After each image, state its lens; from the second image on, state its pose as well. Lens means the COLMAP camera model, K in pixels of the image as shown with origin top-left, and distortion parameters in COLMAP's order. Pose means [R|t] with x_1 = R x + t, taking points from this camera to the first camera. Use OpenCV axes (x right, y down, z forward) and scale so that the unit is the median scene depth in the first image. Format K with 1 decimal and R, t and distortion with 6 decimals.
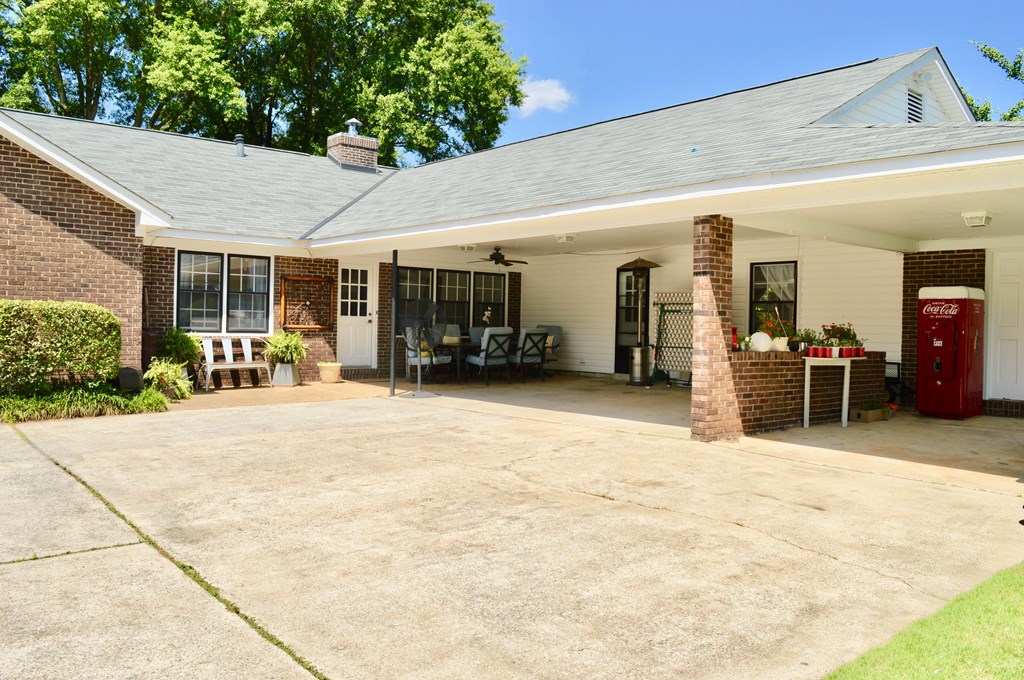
lens RADIAL K [[811.6, 0, 529.0], [0, 811.6, 331.0], [0, 0, 1]] dist [-0.087328, 0.008075]
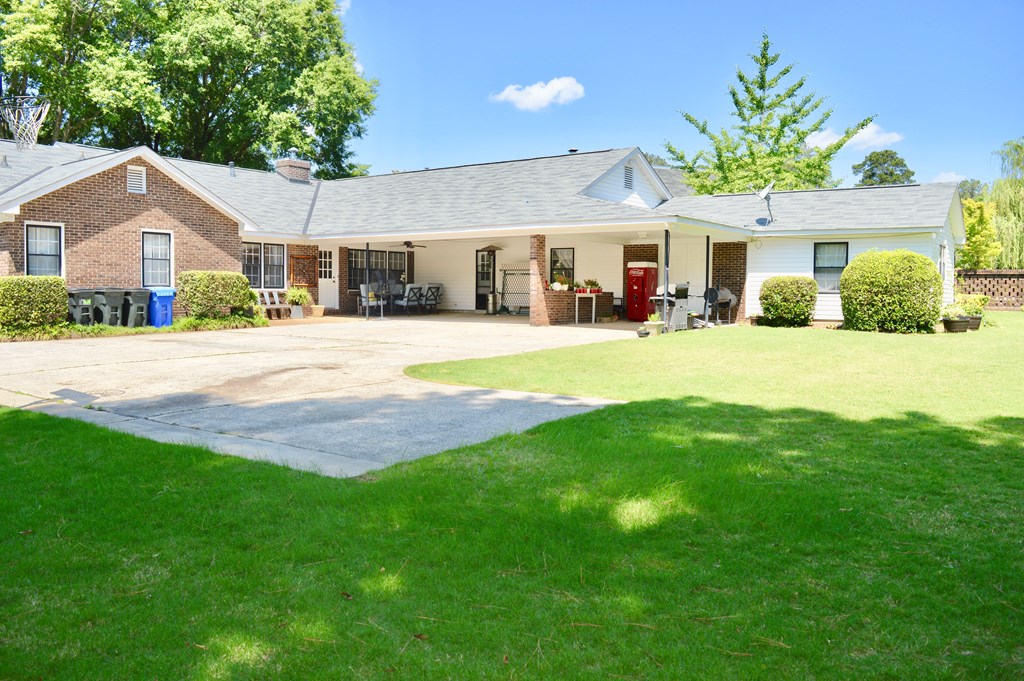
lens RADIAL K [[811.6, 0, 529.0], [0, 811.6, 331.5], [0, 0, 1]] dist [-0.087328, 0.008075]
pose [[0.968287, -0.024077, 0.248679, -0.236499], [0.013248, 0.998893, 0.045128, 0.022833], [-0.249491, -0.040402, 0.967534, -0.786777]]
